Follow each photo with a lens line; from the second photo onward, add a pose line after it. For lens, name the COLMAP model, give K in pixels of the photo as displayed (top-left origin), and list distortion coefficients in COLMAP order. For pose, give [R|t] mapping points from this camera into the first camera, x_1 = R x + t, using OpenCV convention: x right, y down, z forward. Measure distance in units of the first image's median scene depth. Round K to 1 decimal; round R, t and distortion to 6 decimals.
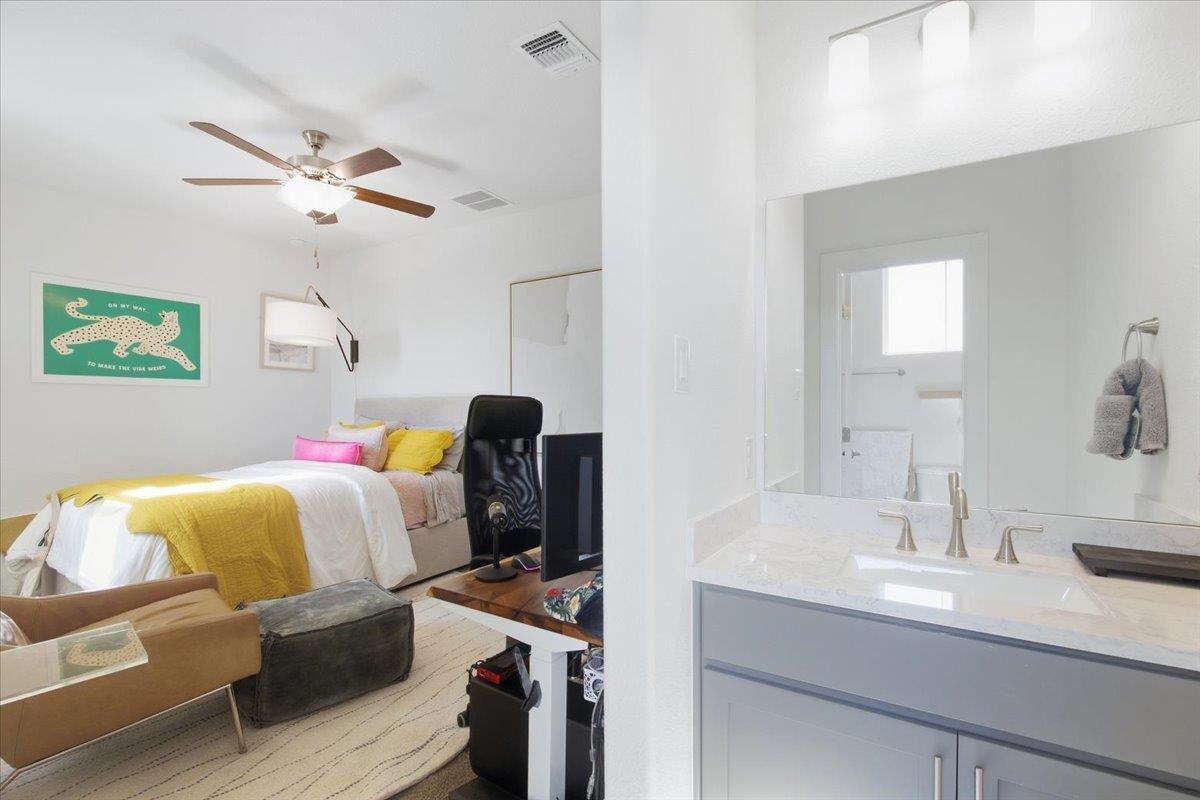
lens RADIAL K [[550.5, 0, 605.8], [0, 550.5, 406.1], [0, 0, 1]] dist [-0.000894, 0.000131]
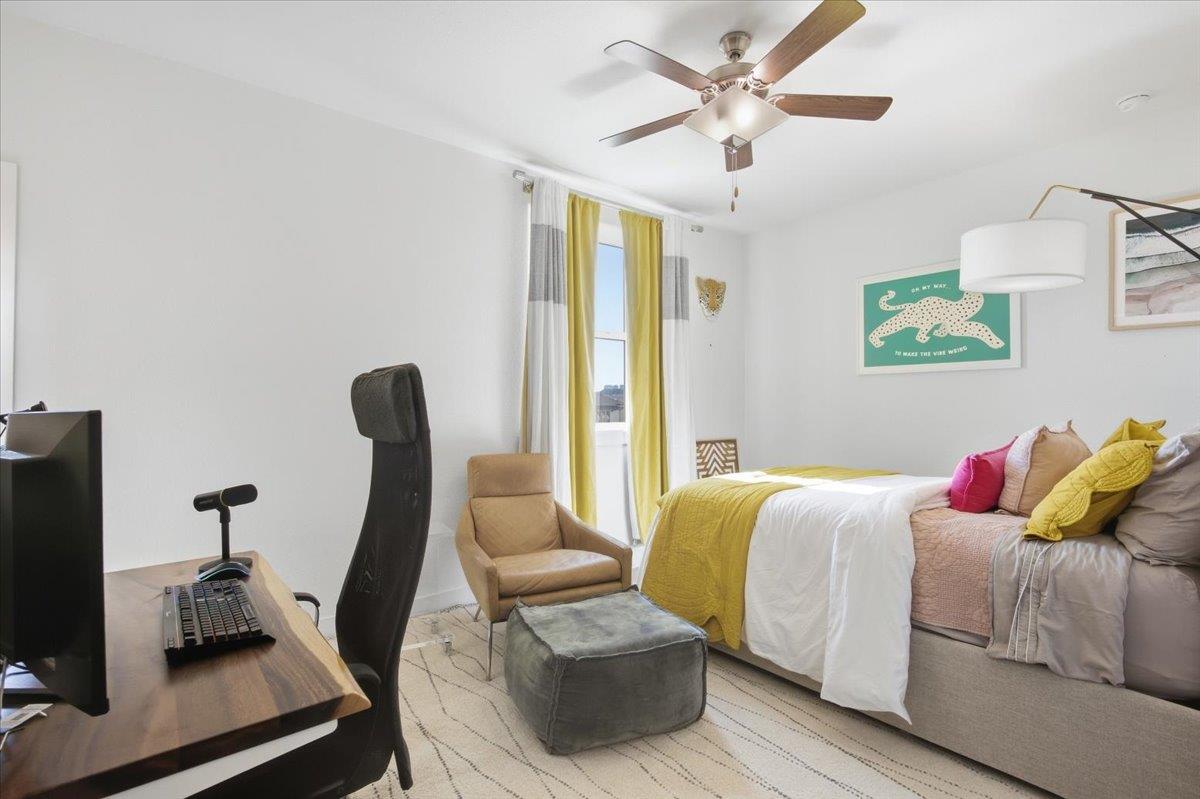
lens RADIAL K [[550.5, 0, 605.8], [0, 550.5, 405.6], [0, 0, 1]] dist [-0.000894, 0.000131]
pose [[-0.337848, -0.001167, -0.941200, 0.185976], [-0.000327, 0.999999, -0.001122, 0.019542], [0.941201, -0.000071, -0.337848, 0.804372]]
